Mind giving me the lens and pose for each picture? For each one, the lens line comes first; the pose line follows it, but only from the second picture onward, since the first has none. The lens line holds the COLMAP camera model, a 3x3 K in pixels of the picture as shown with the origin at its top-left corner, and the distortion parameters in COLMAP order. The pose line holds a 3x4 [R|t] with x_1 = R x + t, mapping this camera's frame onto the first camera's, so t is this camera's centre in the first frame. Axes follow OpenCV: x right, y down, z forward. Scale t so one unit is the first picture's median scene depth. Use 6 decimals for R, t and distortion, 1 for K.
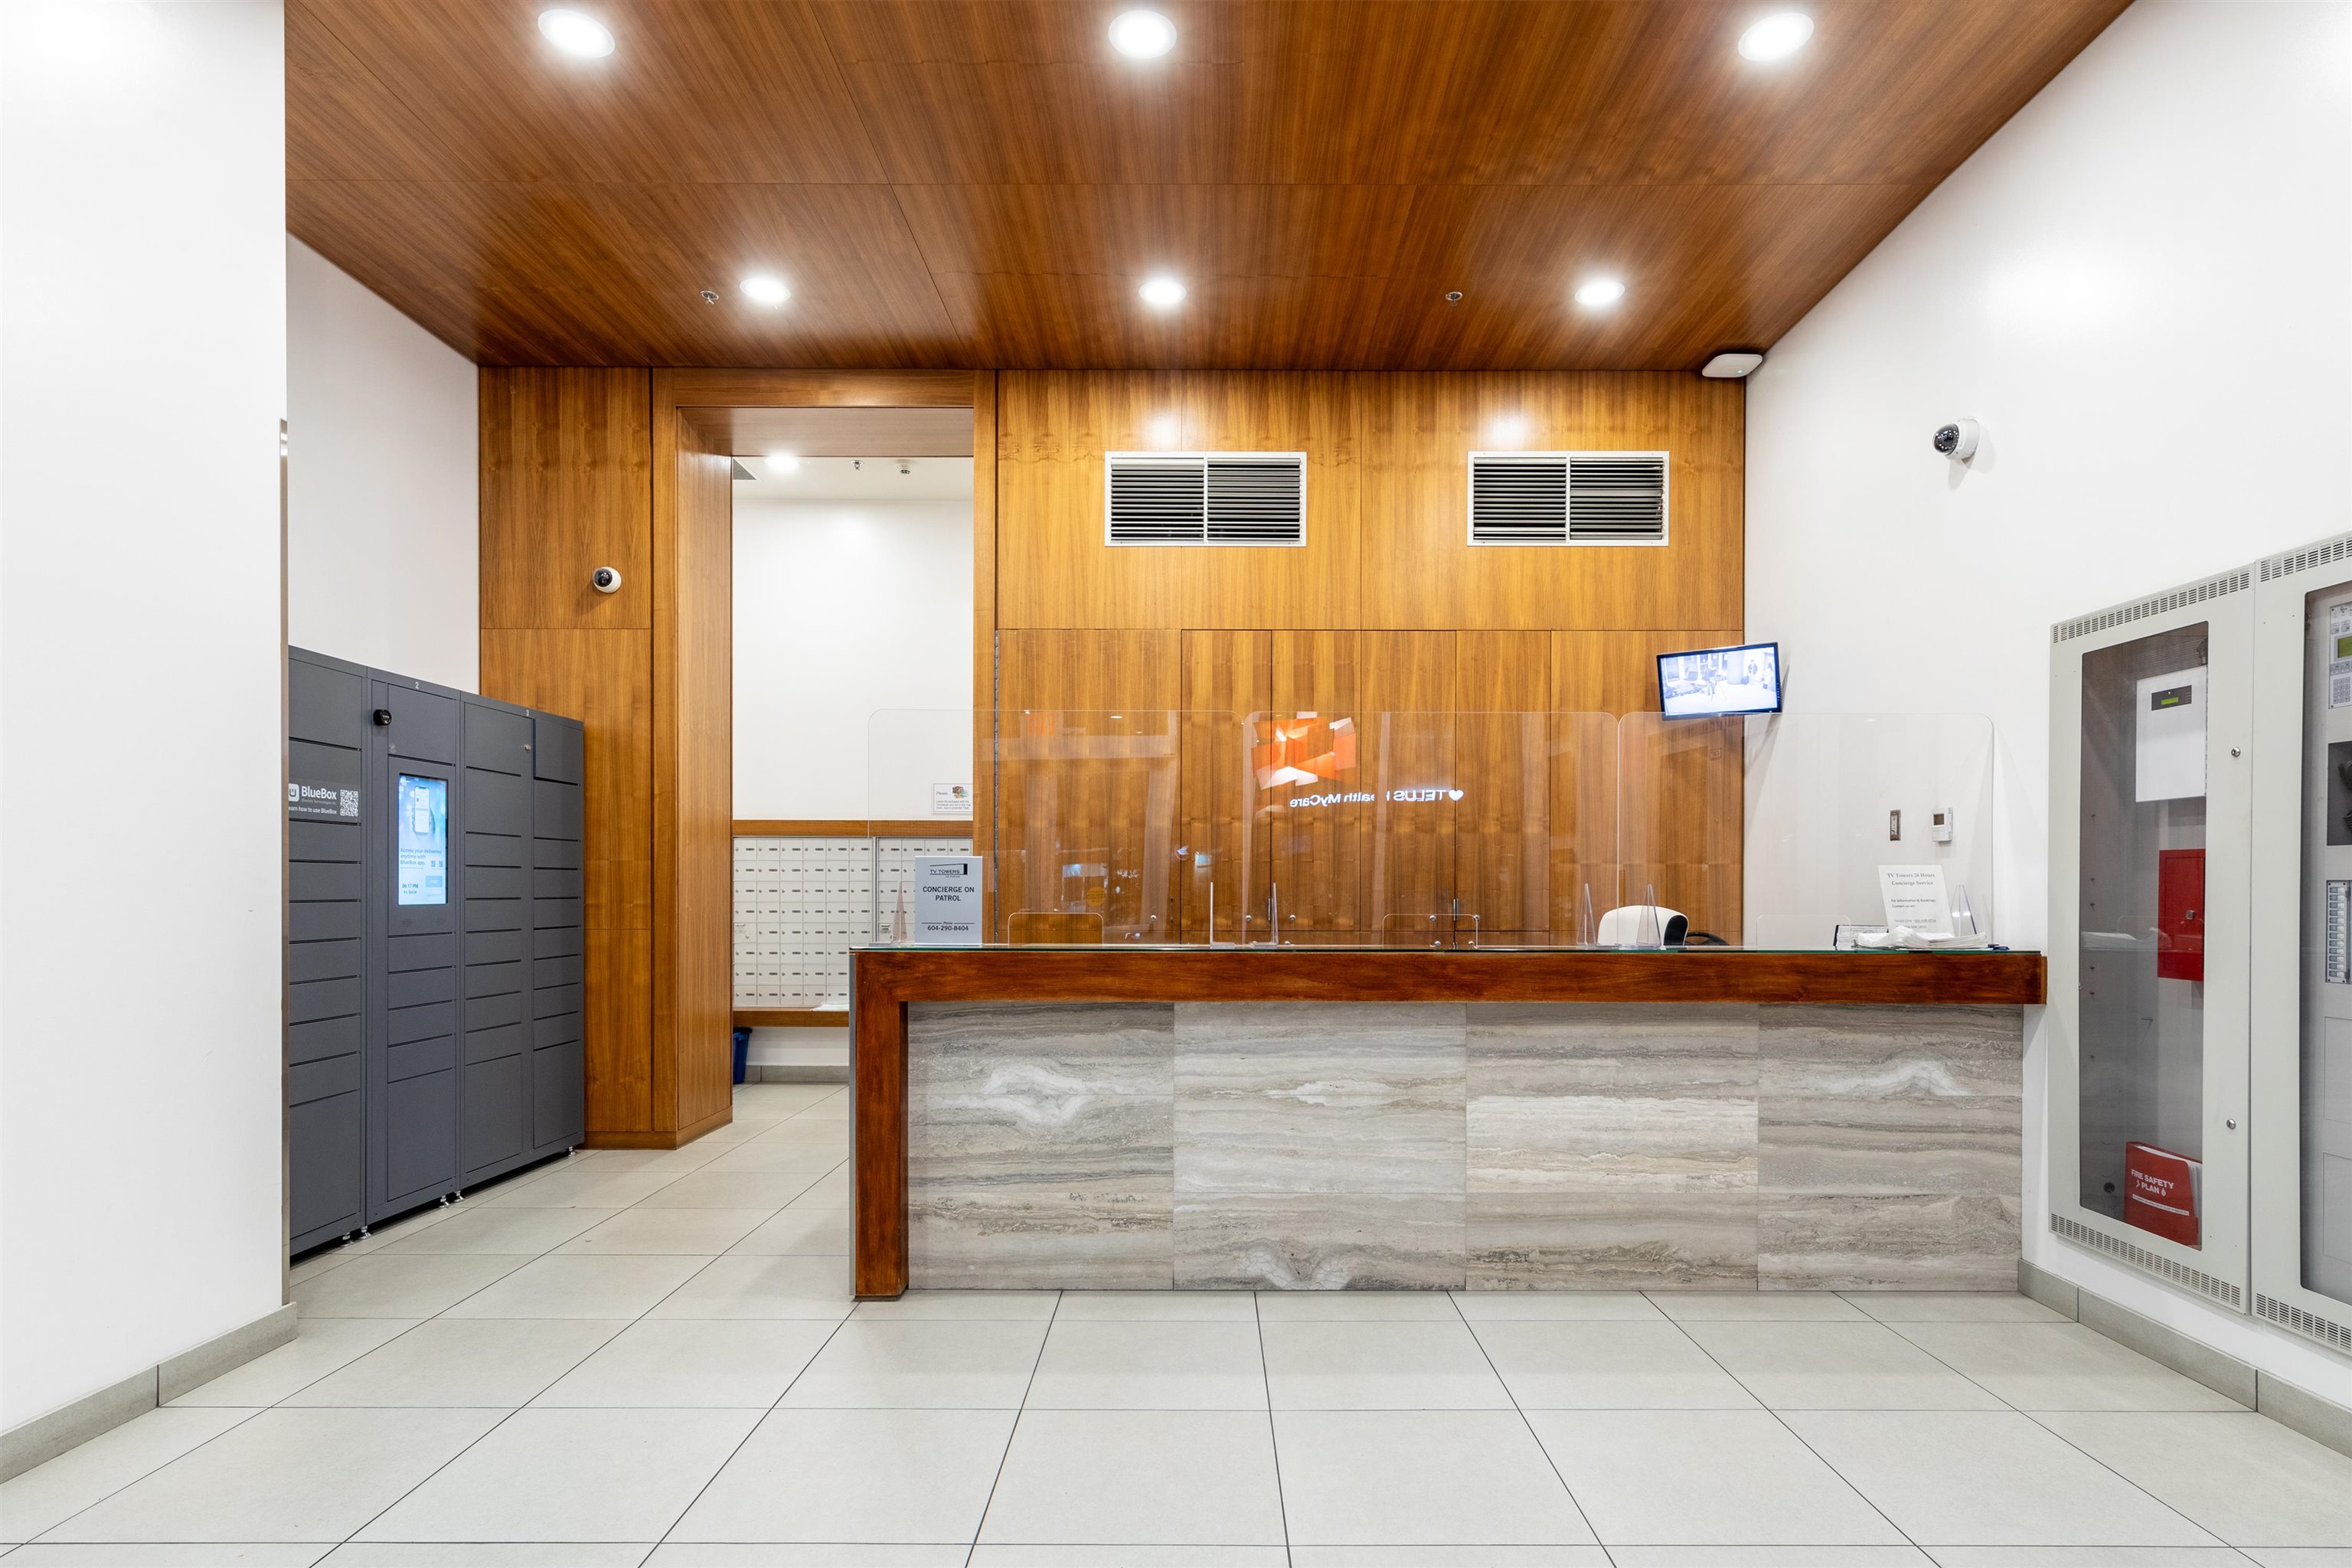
lens RADIAL K [[1018.3, 0, 1181.8], [0, 1018.3, 891.7], [0, 0, 1]] dist [0.001720, 0.000311]
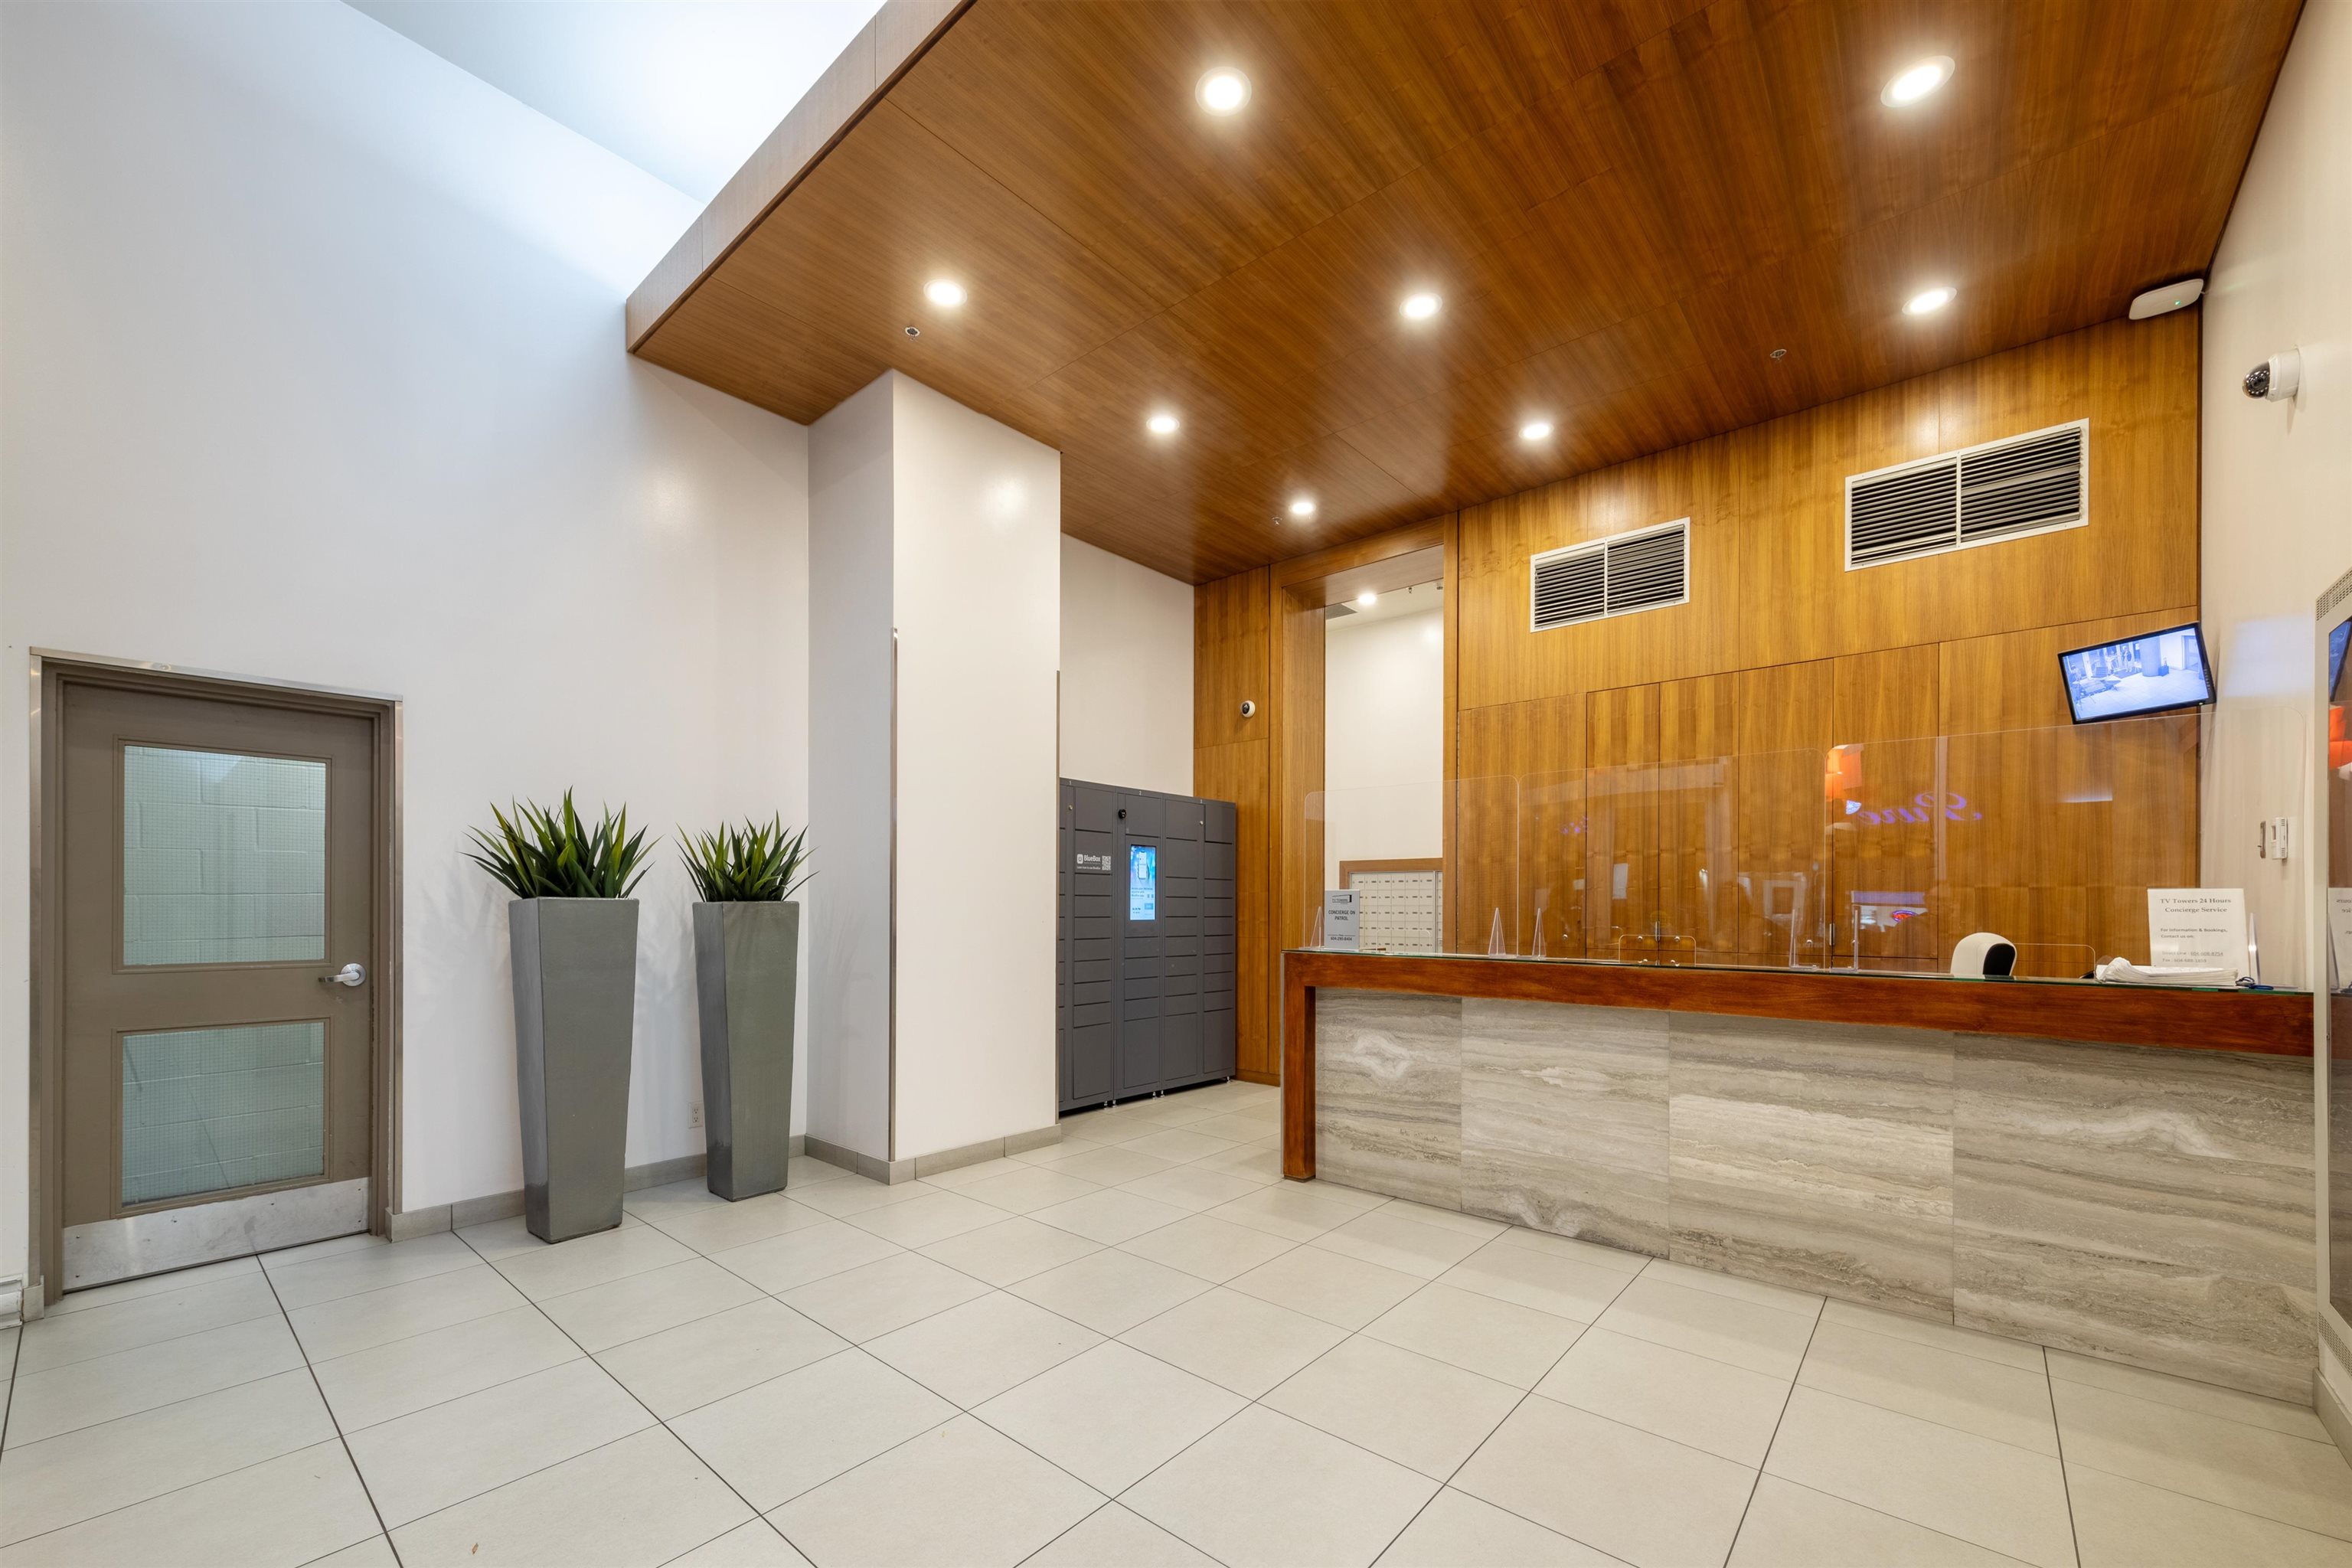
lens RADIAL K [[925.4, 0, 1178.0], [0, 925.4, 908.3], [0, 0, 1]] dist [0.000668, 0.000025]
pose [[0.727114, 0.001225, -0.686516, 0.520021], [-0.005377, 0.999978, -0.003910, -0.001680], [0.686496, 0.006534, 0.727105, -0.133740]]
